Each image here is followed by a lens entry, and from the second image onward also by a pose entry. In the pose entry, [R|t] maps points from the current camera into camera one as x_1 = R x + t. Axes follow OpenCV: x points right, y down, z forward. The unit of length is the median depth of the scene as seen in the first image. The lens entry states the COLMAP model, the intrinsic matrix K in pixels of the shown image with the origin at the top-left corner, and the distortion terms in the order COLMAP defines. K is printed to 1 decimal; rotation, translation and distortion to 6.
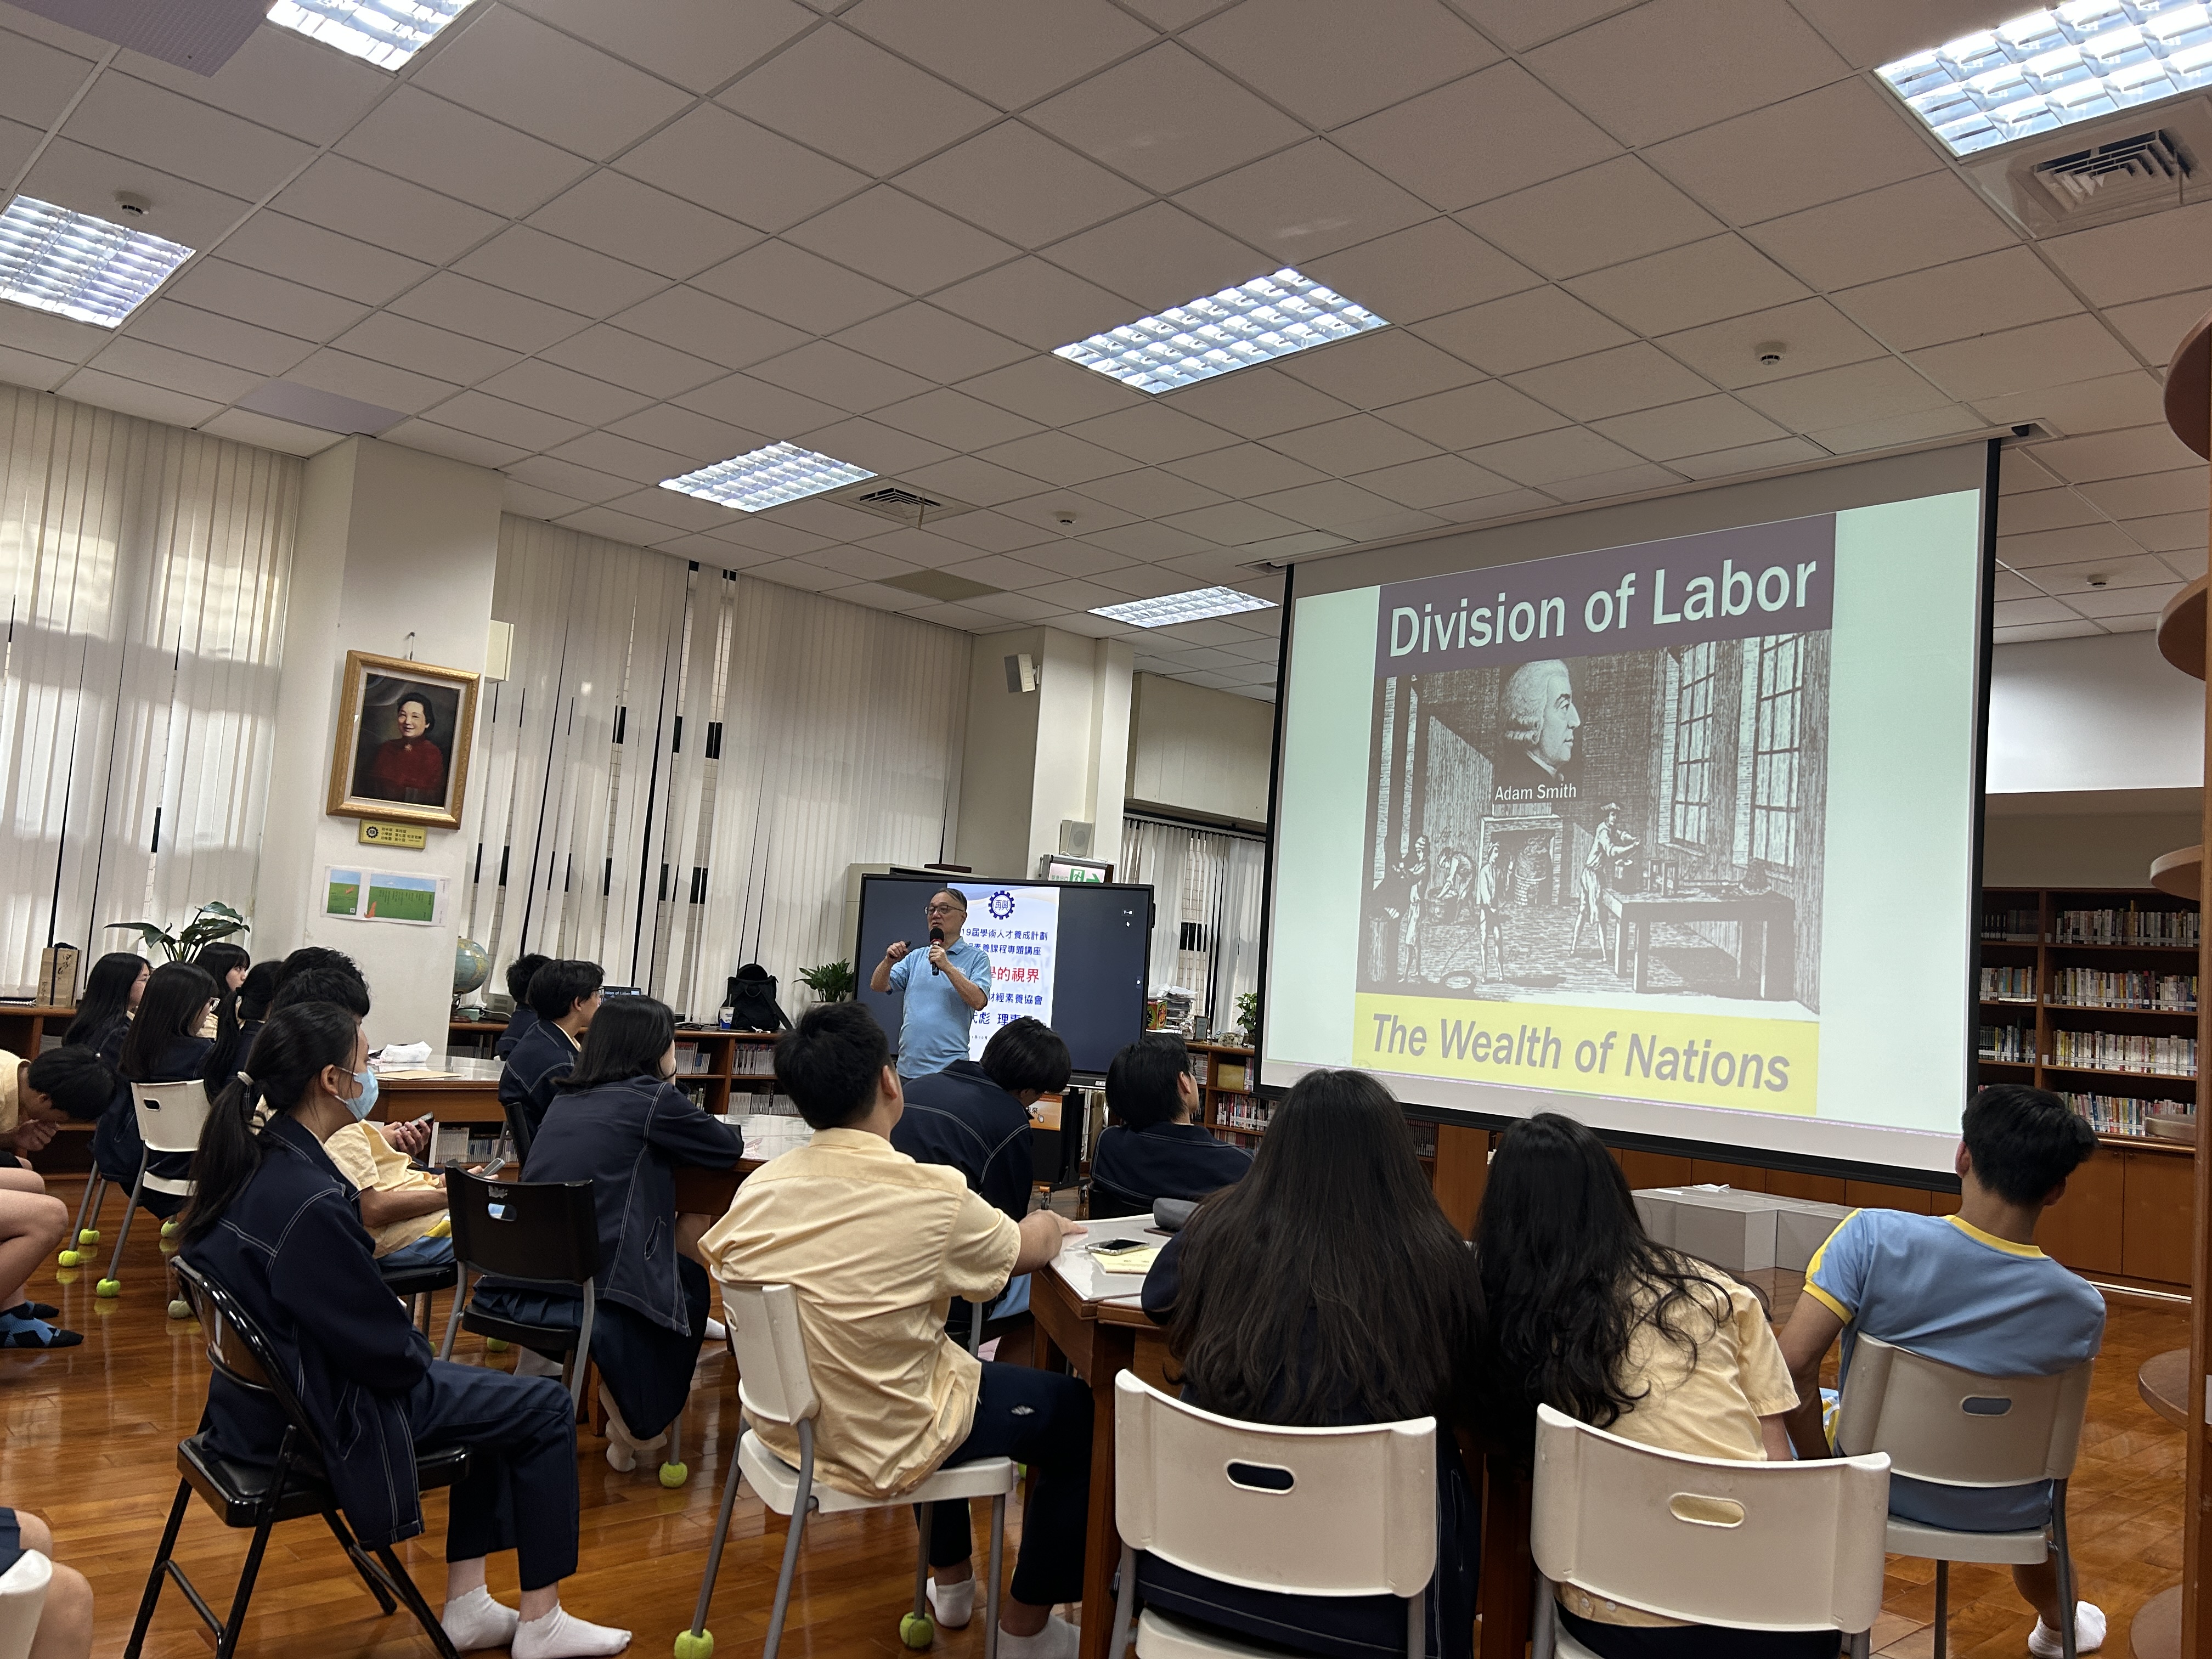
lens RADIAL K [[1651.4, 0, 1111.6], [0, 1651.4, 845.4], [0, 0, 1]] dist [0.127150, -0.119435]
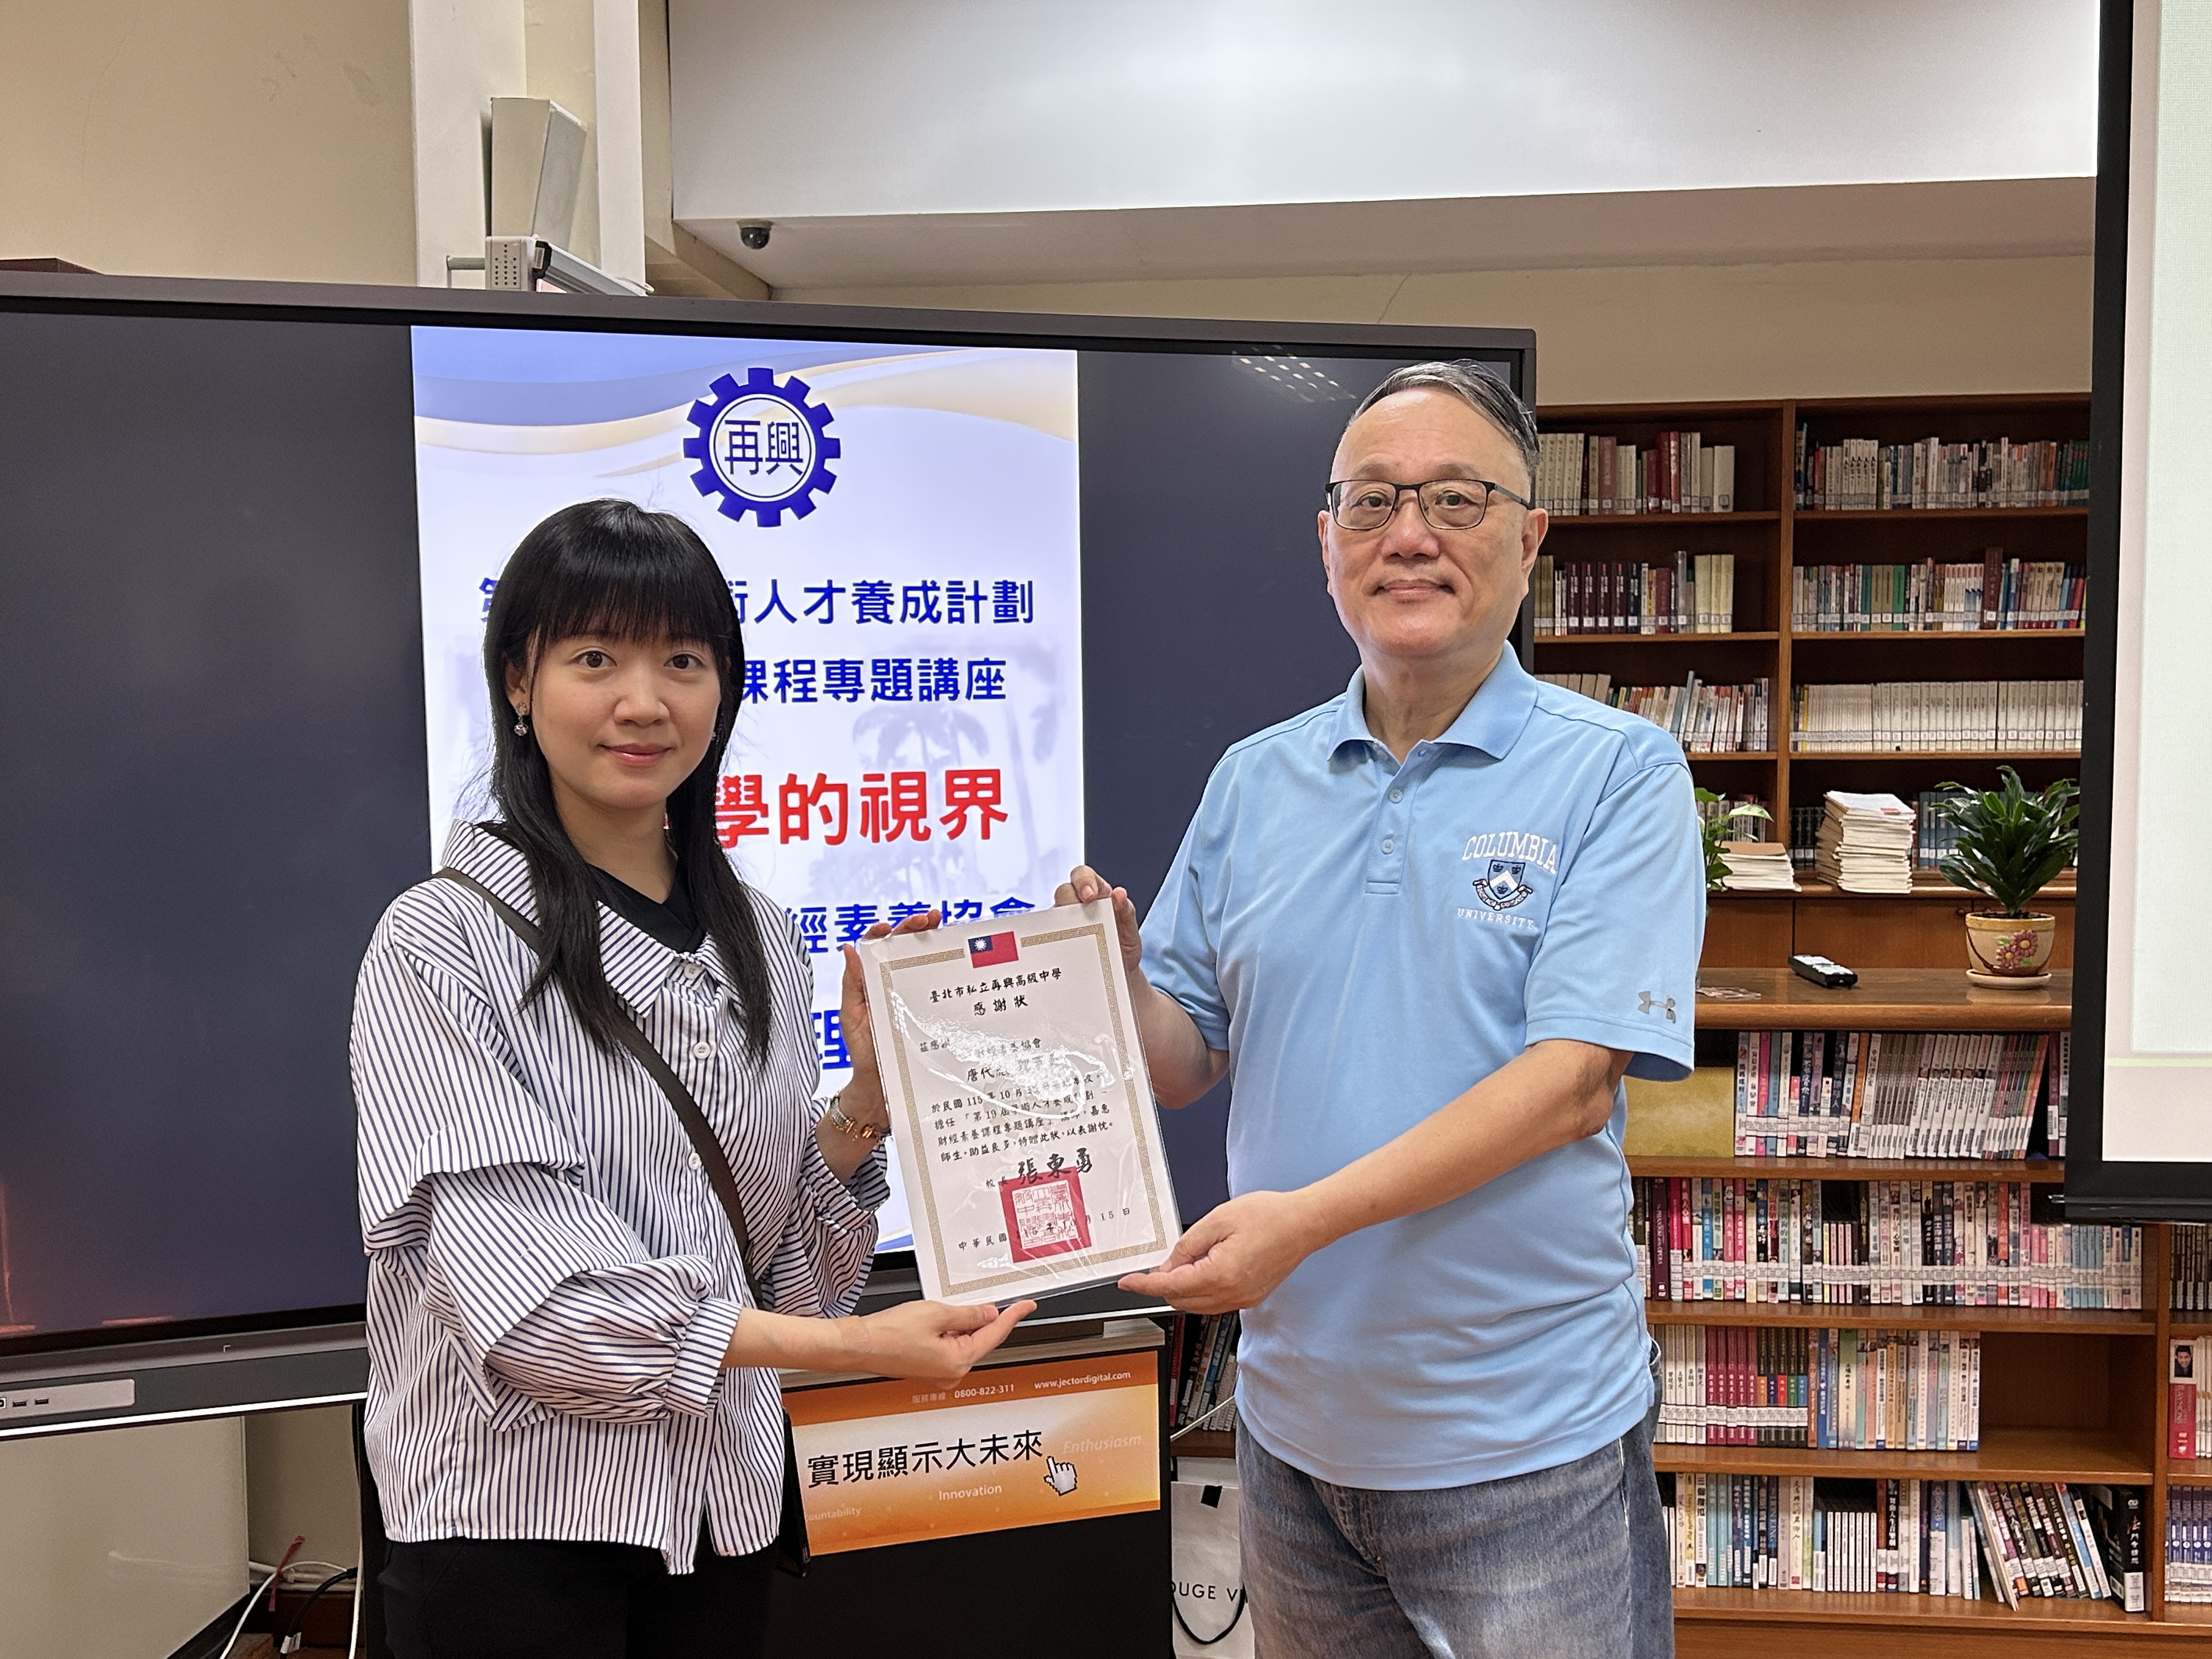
lens RADIAL K [[2404.0, 0, 1106.1], [0, 2404.0, 862.2], [0, 0, 1]] dist [0.192637, -0.439277]
pose [[0.758598, -0.122140, 0.640008, -0.220072], [0.009105, 0.984164, 0.177027, 0.033936], [-0.651495, -0.128465, 0.747697, 0.761324]]
